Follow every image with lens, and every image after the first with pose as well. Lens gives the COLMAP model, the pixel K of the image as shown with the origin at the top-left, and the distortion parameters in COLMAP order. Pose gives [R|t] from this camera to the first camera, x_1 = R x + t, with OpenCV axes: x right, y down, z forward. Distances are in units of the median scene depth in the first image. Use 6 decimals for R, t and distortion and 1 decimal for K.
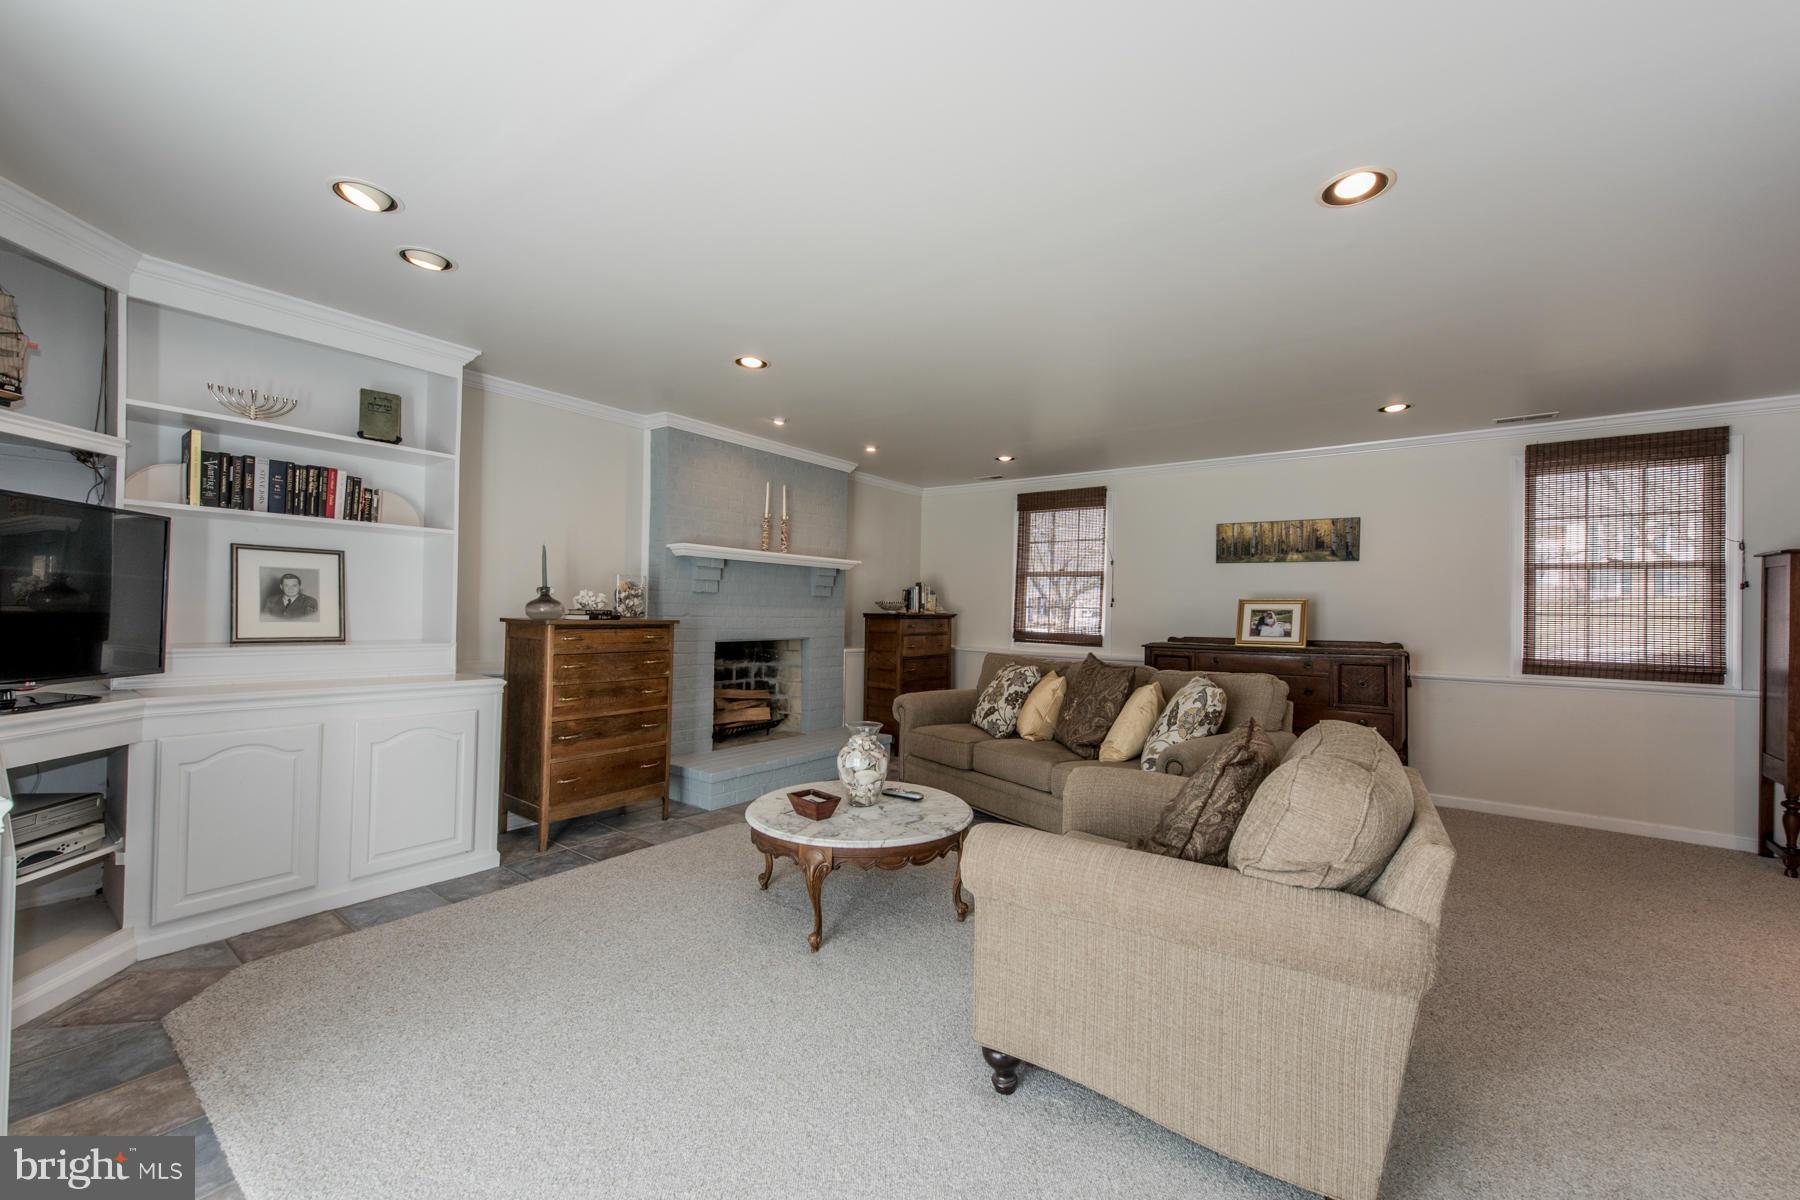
lens RADIAL K [[714.9, 0, 901.8], [0, 714.9, 600.1], [0, 0, 1]] dist [0.006391, -0.000278]
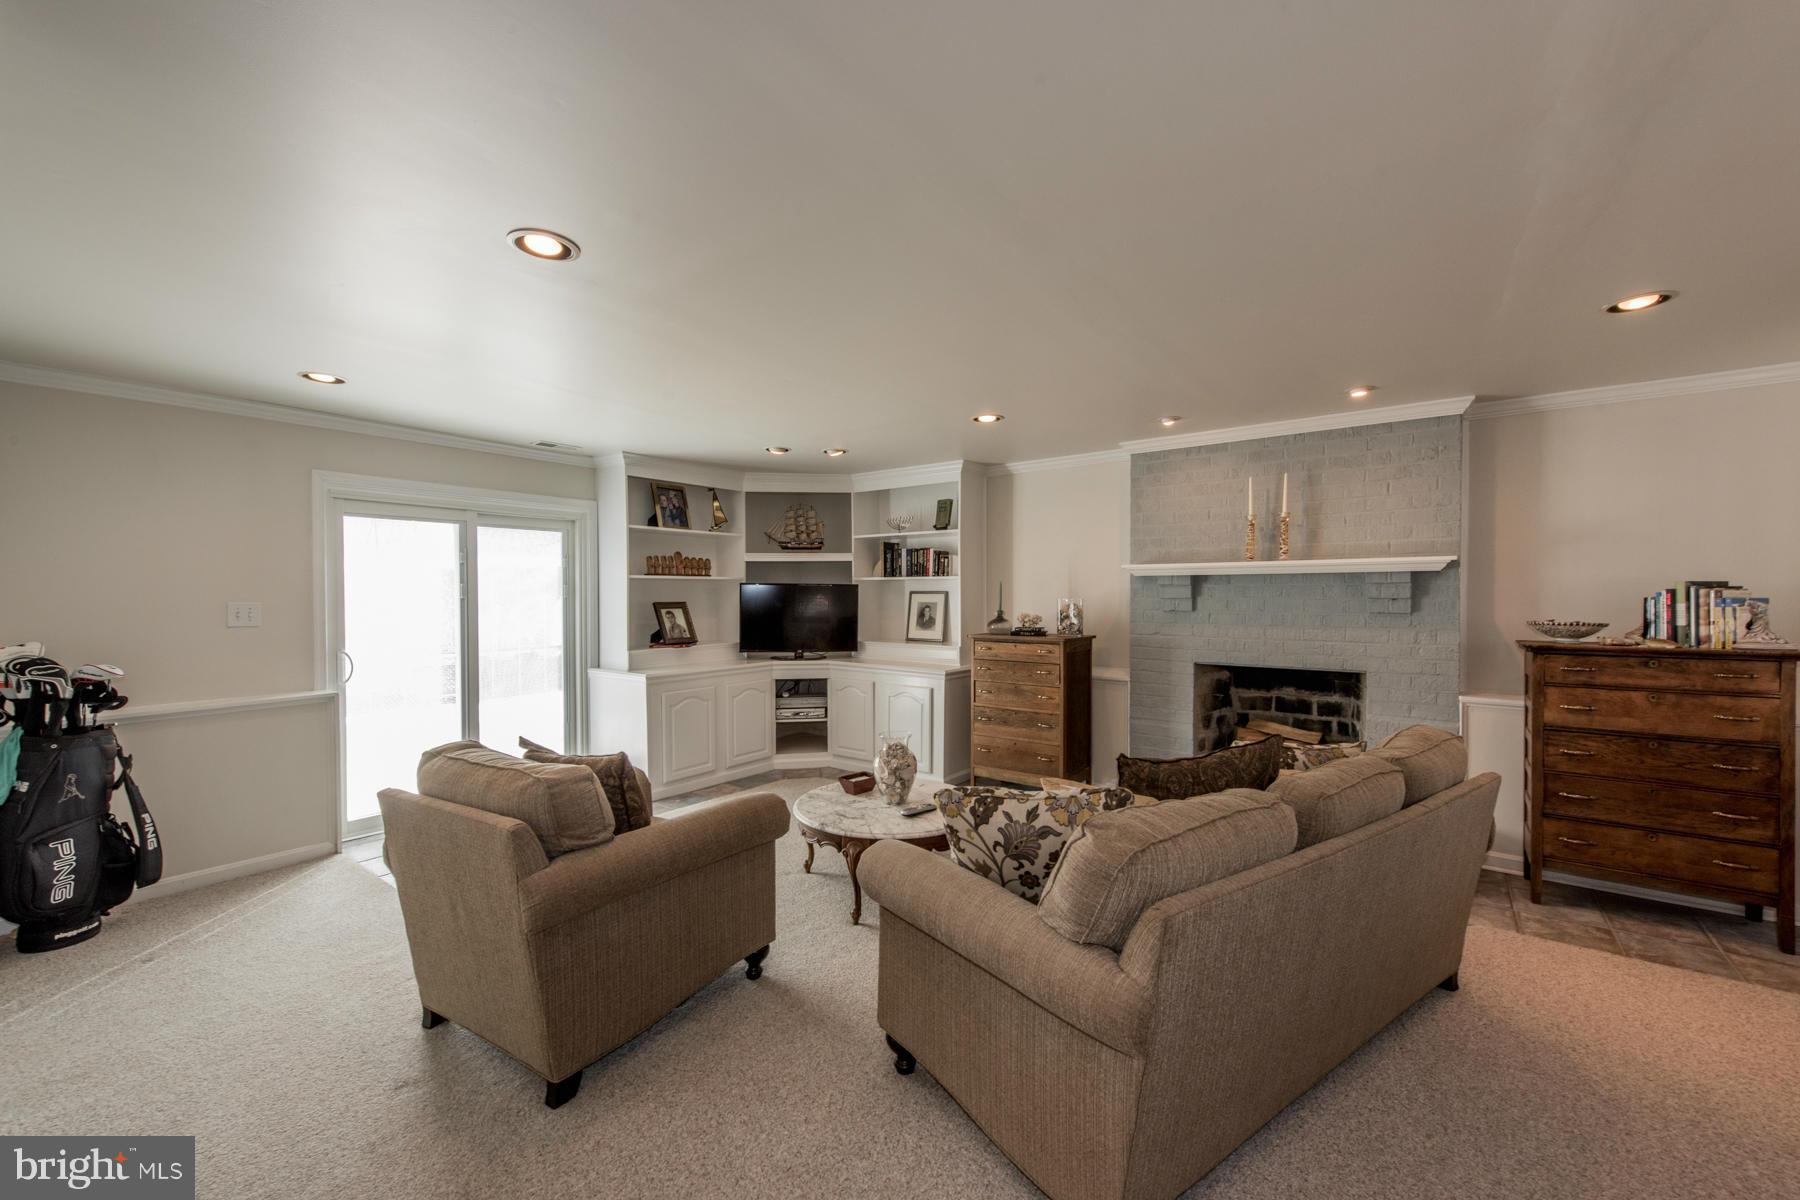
lens RADIAL K [[714.9, 0, 901.8], [0, 714.9, 600.1], [0, 0, 1]] dist [0.006391, -0.000278]
pose [[-0.011480, -0.011363, -0.999870, 0.983964], [0.013136, 0.999847, -0.011514, -0.027707], [0.999848, -0.013267, -0.011329, 0.906322]]
